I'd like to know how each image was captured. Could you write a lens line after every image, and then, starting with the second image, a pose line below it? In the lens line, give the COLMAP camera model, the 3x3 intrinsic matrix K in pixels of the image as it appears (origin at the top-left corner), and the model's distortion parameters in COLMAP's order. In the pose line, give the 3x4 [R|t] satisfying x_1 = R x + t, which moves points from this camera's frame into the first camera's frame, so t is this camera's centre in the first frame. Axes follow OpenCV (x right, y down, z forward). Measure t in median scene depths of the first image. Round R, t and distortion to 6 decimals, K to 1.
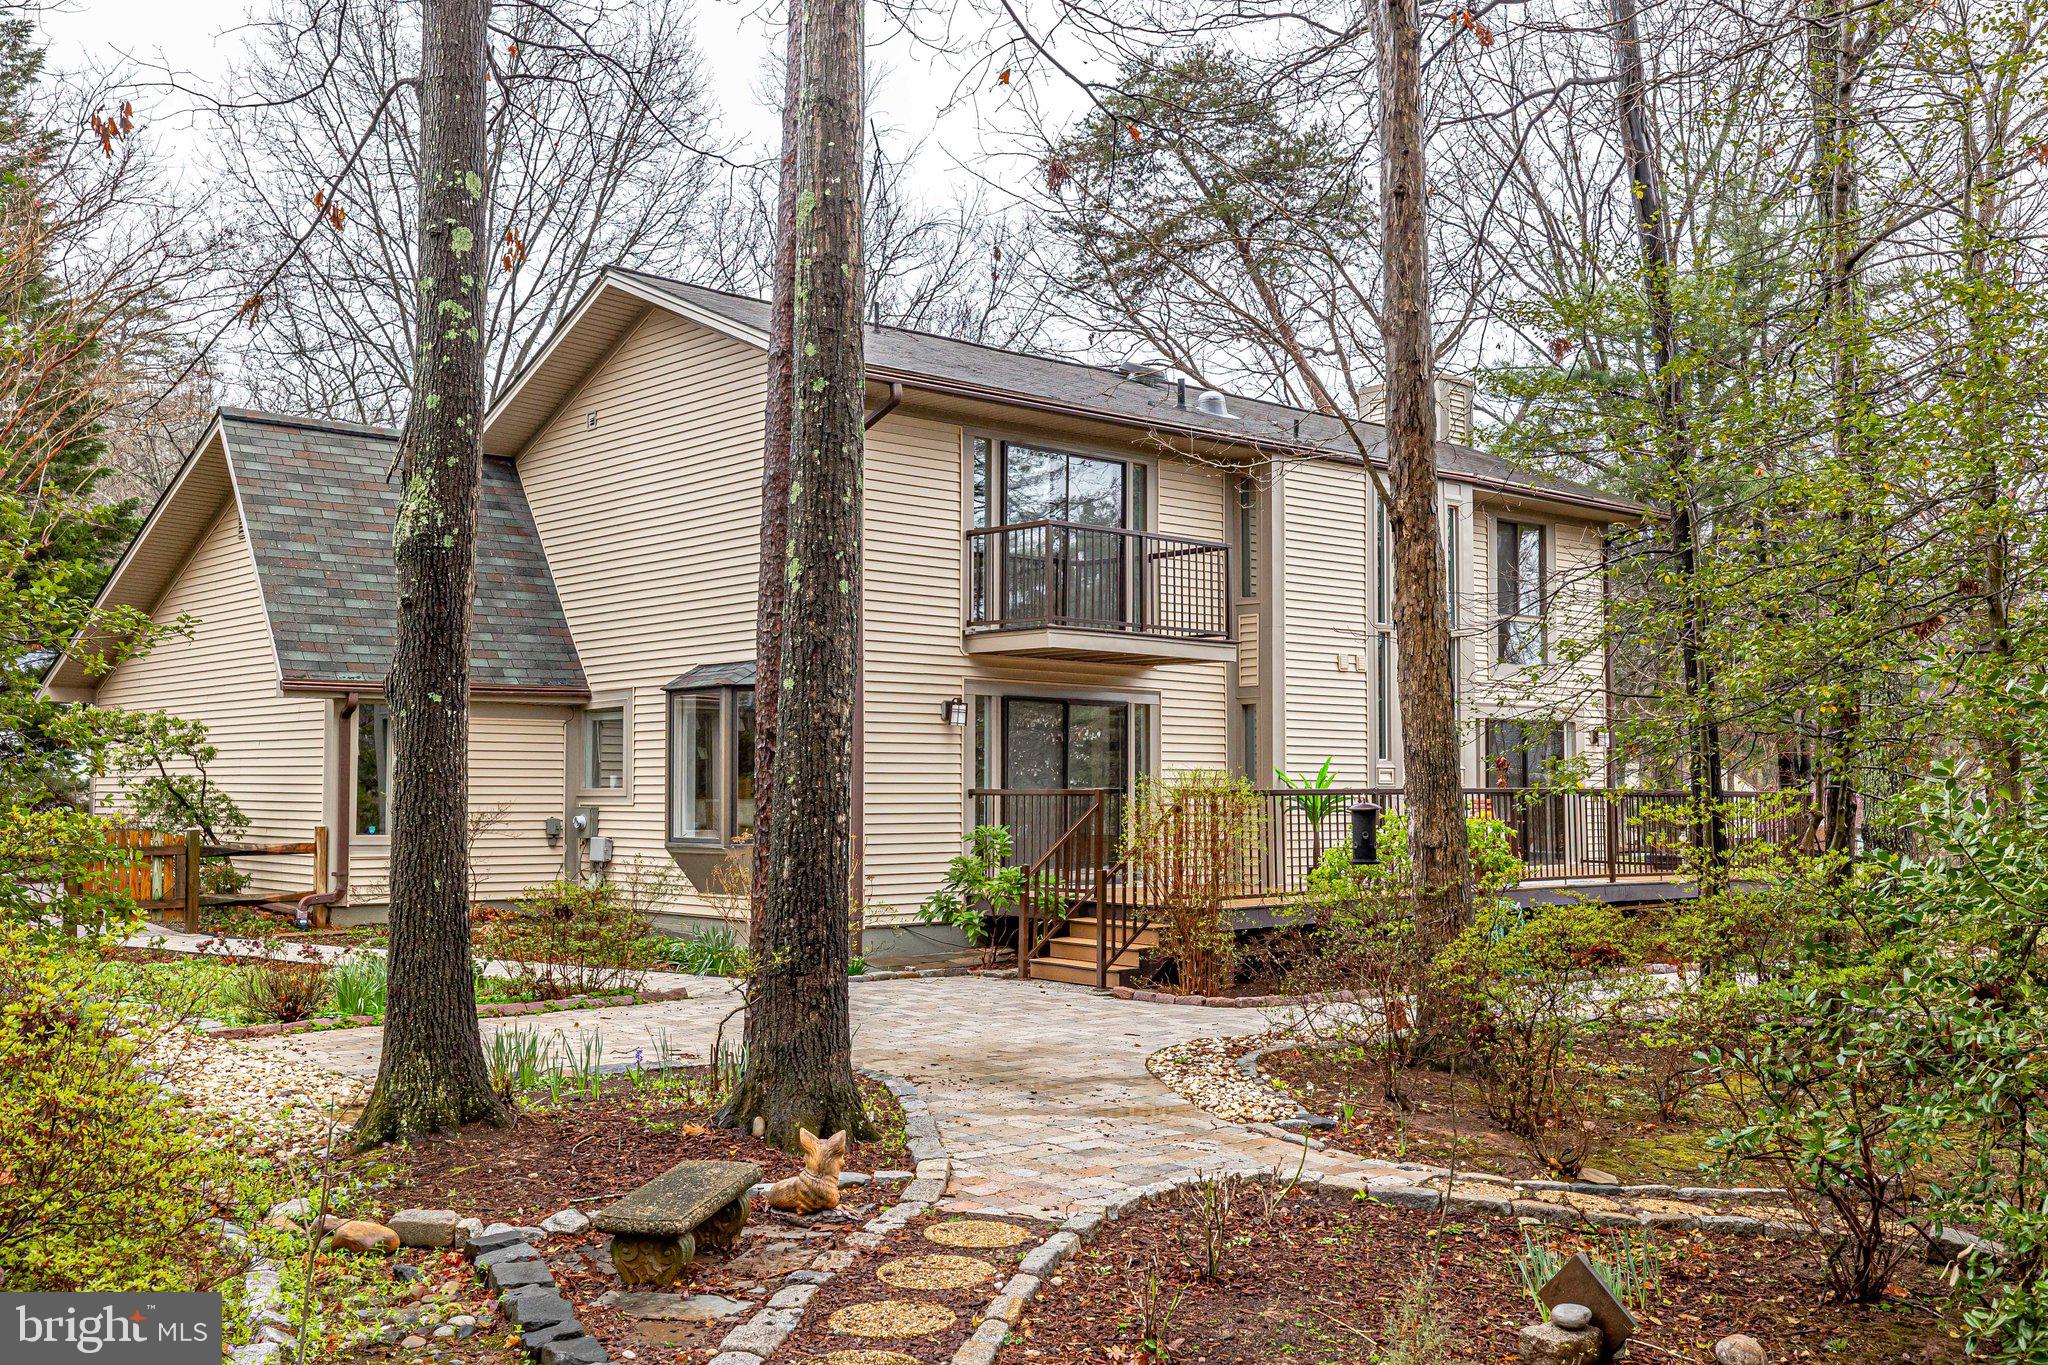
lens RADIAL K [[1827.8, 0, 1024.0], [0, 1827.8, 682.5], [0, 0, 1]] dist [0.000257, 0.012946]
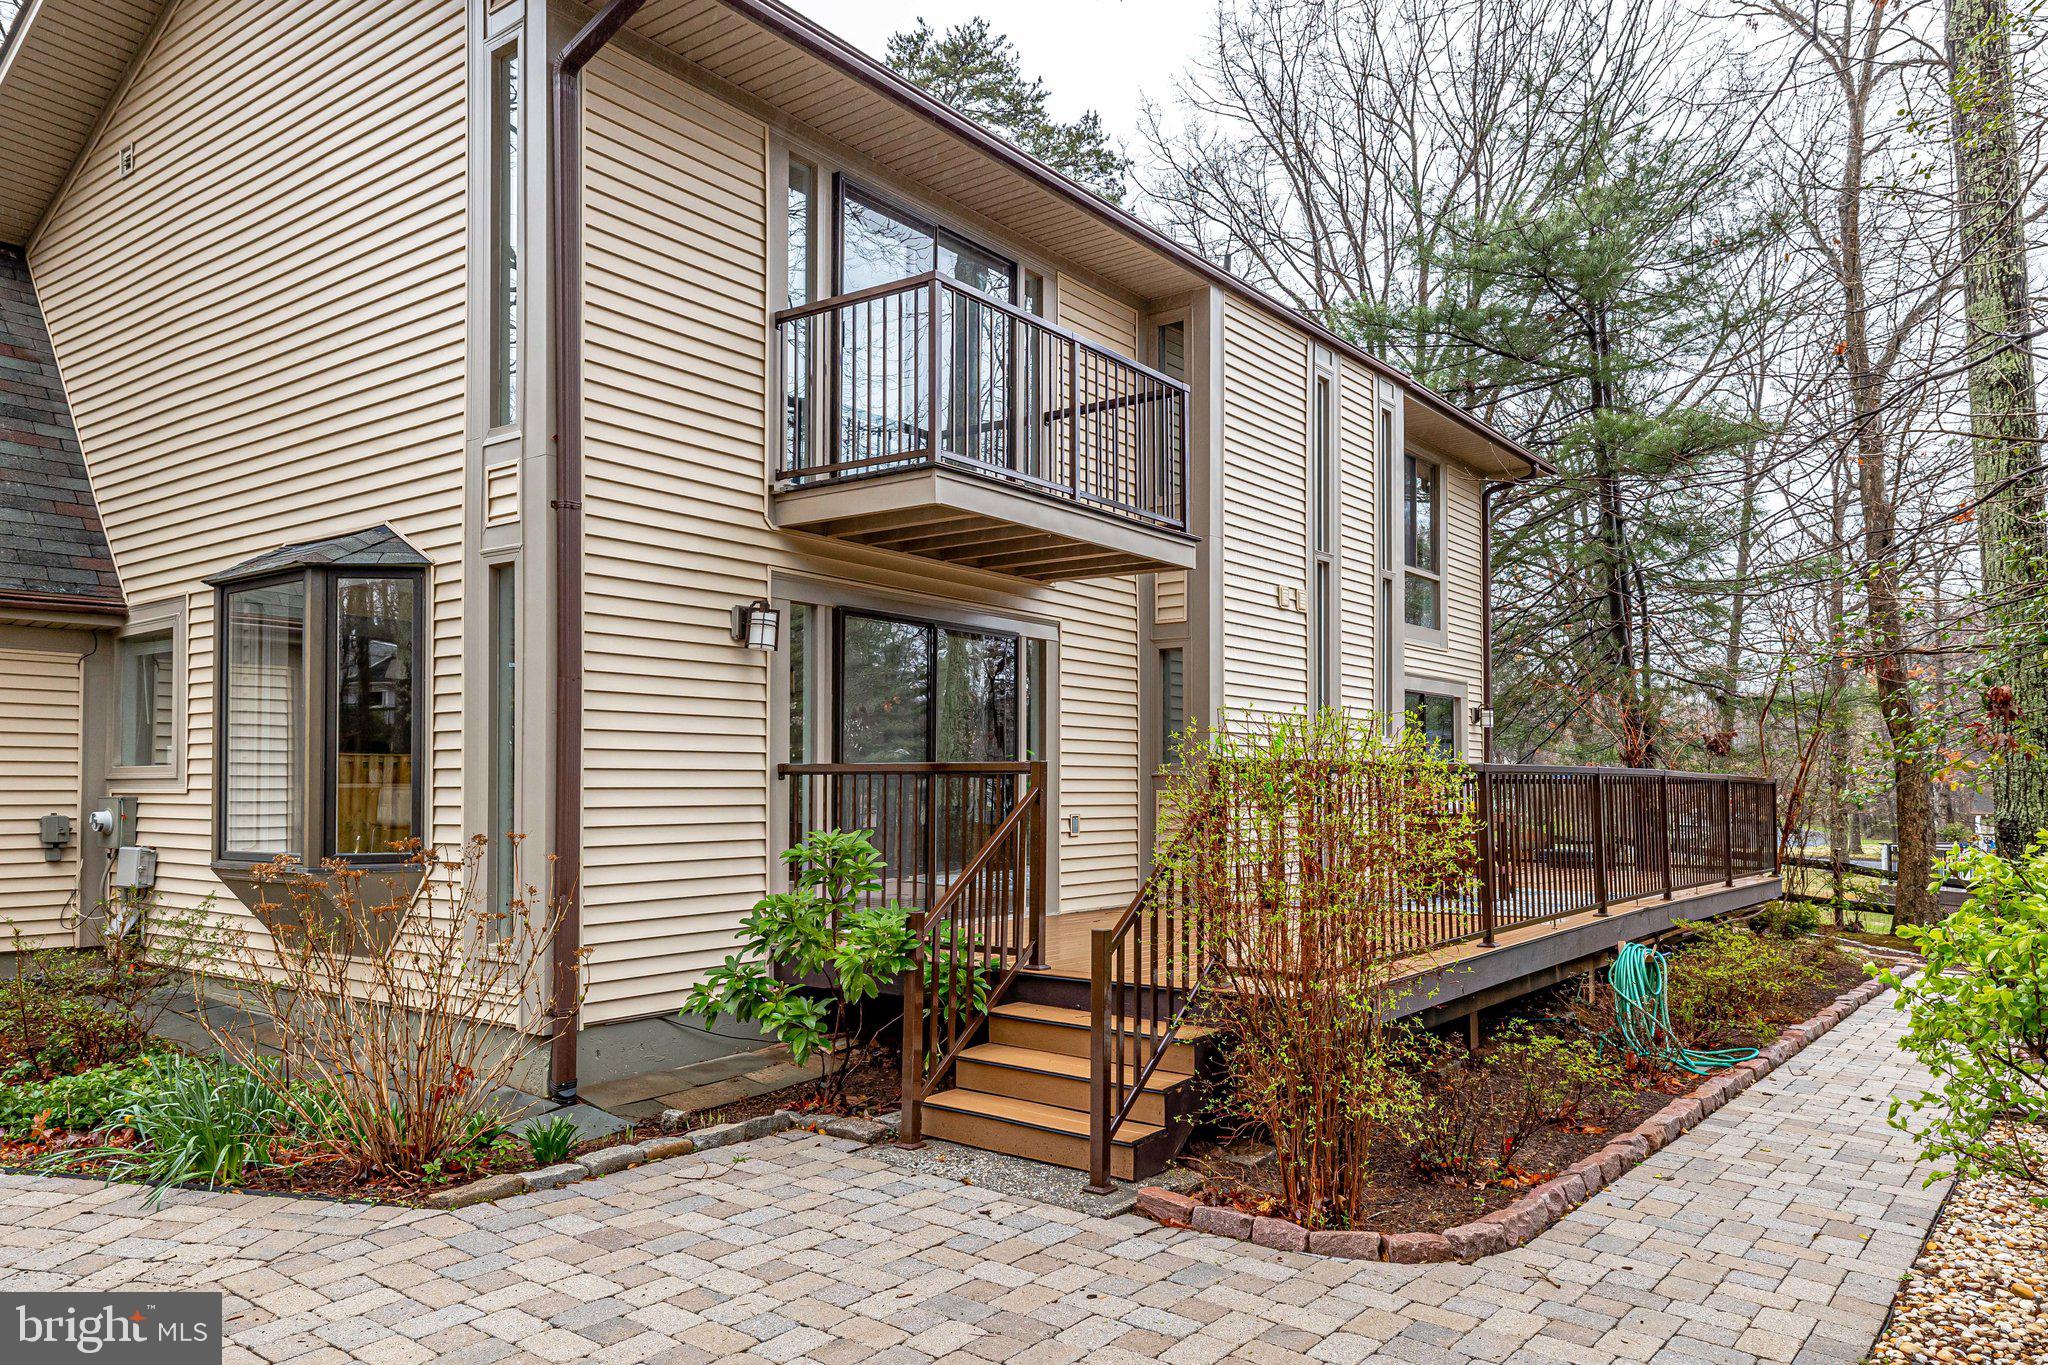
lens RADIAL K [[1388.5, 0, 1020.1], [0, 1388.5, 747.8], [0, 0, 1]] dist [0.027022, -0.000626]
pose [[0.982767, 0.005113, 0.184780, -0.039930], [-0.011083, 0.999449, 0.031292, 0.042807], [-0.184518, -0.032800, 0.982282, 0.614775]]
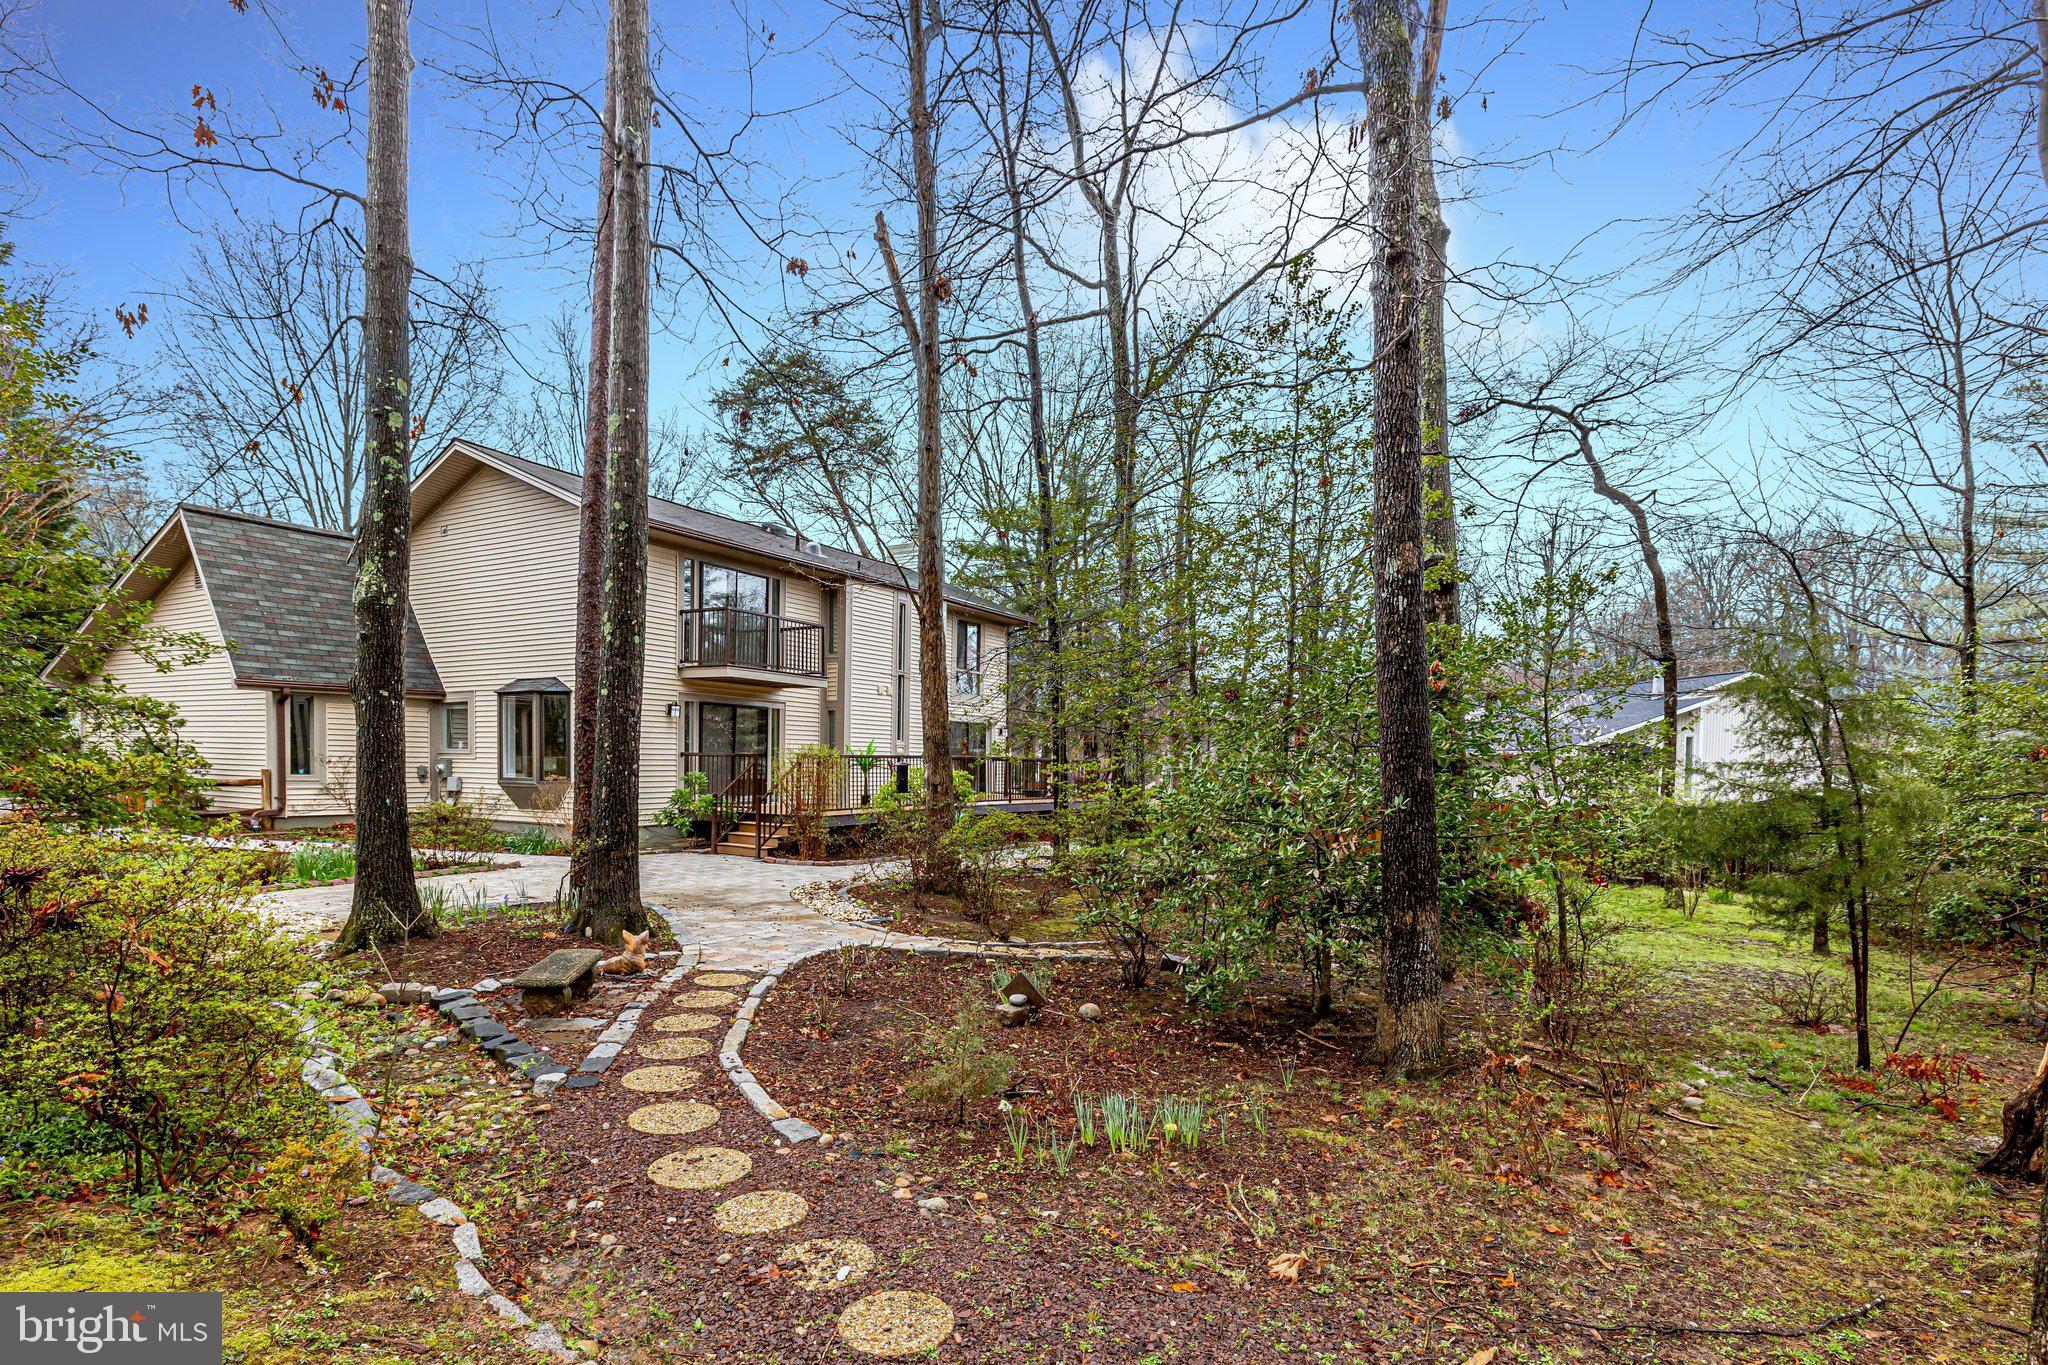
lens RADIAL K [[964.7, 0, 986.4], [0, 964.7, 786.0], [0, 0, 1]] dist [-0.002649, -0.000618]
pose [[0.955285, 0.005155, 0.295642, -0.025369], [-0.031586, 0.995906, 0.084695, 0.000222], [-0.293995, -0.090246, 0.951537, -0.016448]]
